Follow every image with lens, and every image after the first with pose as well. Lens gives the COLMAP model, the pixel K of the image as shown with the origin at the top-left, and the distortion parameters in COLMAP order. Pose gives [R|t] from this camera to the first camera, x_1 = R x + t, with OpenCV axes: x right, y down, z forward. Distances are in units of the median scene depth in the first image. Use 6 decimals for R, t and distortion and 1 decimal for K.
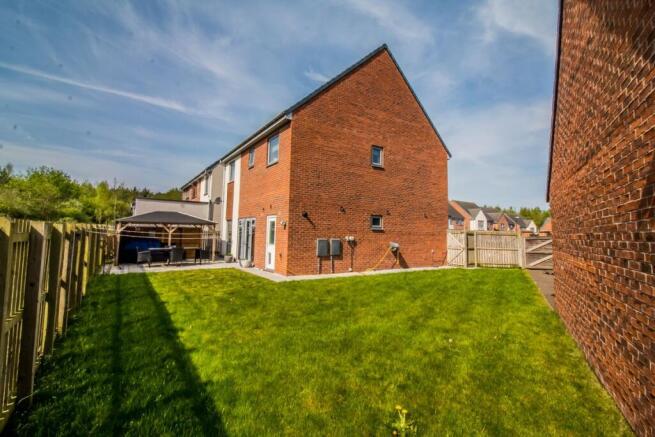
lens RADIAL K [[302.4, 0, 322.0], [0, 302.4, 208.2], [0, 0, 1]] dist [0.000305, -0.011740]
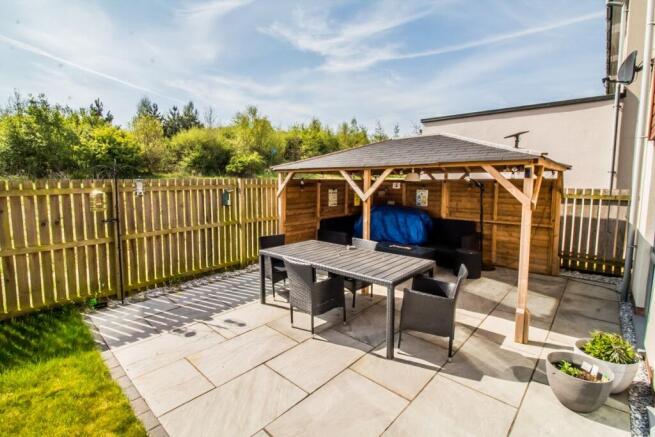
lens RADIAL K [[302.4, 0, 322.0], [0, 302.4, 208.2], [0, 0, 1]] dist [0.000305, -0.011740]
pose [[0.238020, 0.073058, -0.968509, -0.212933], [0.077438, 0.992565, 0.093904, 0.058158], [0.968168, -0.097351, 0.230593, 0.883843]]
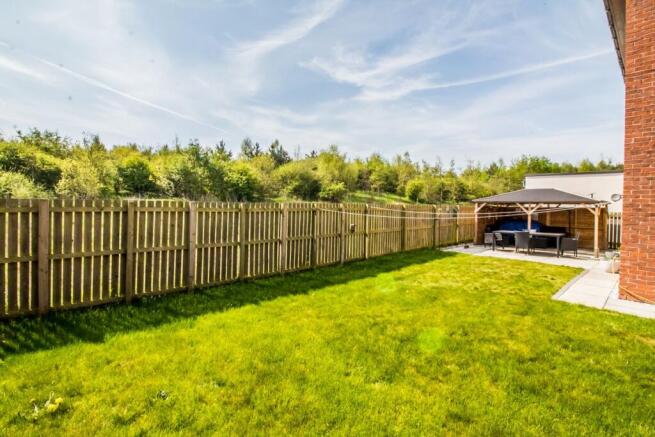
lens RADIAL K [[303.3, 0, 319.8], [0, 303.3, 218.4], [0, 0, 1]] dist [-0.008465, -0.000569]
pose [[0.148746, 0.031252, -0.988382, 0.229826], [0.059884, 0.997381, 0.040549, 0.025267], [0.987061, -0.065220, 0.146485, 0.312005]]
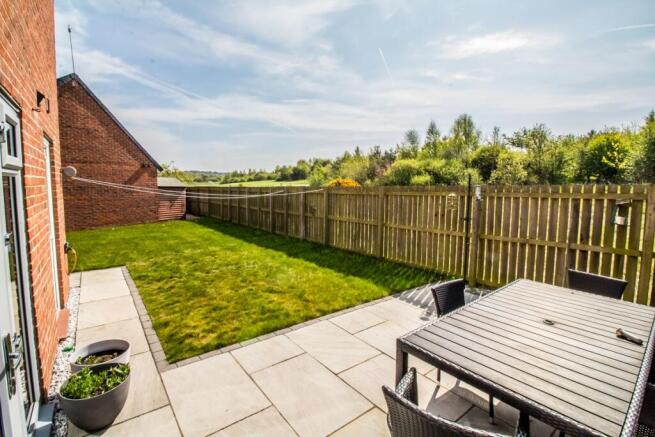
lens RADIAL K [[302.4, 0, 322.0], [0, 302.4, 208.2], [0, 0, 1]] dist [0.000305, -0.011740]
pose [[-0.996645, -0.026672, -0.077381, -0.946519], [-0.026021, 0.999617, -0.009406, 0.161901], [0.077603, -0.007361, -0.996957, 2.034348]]
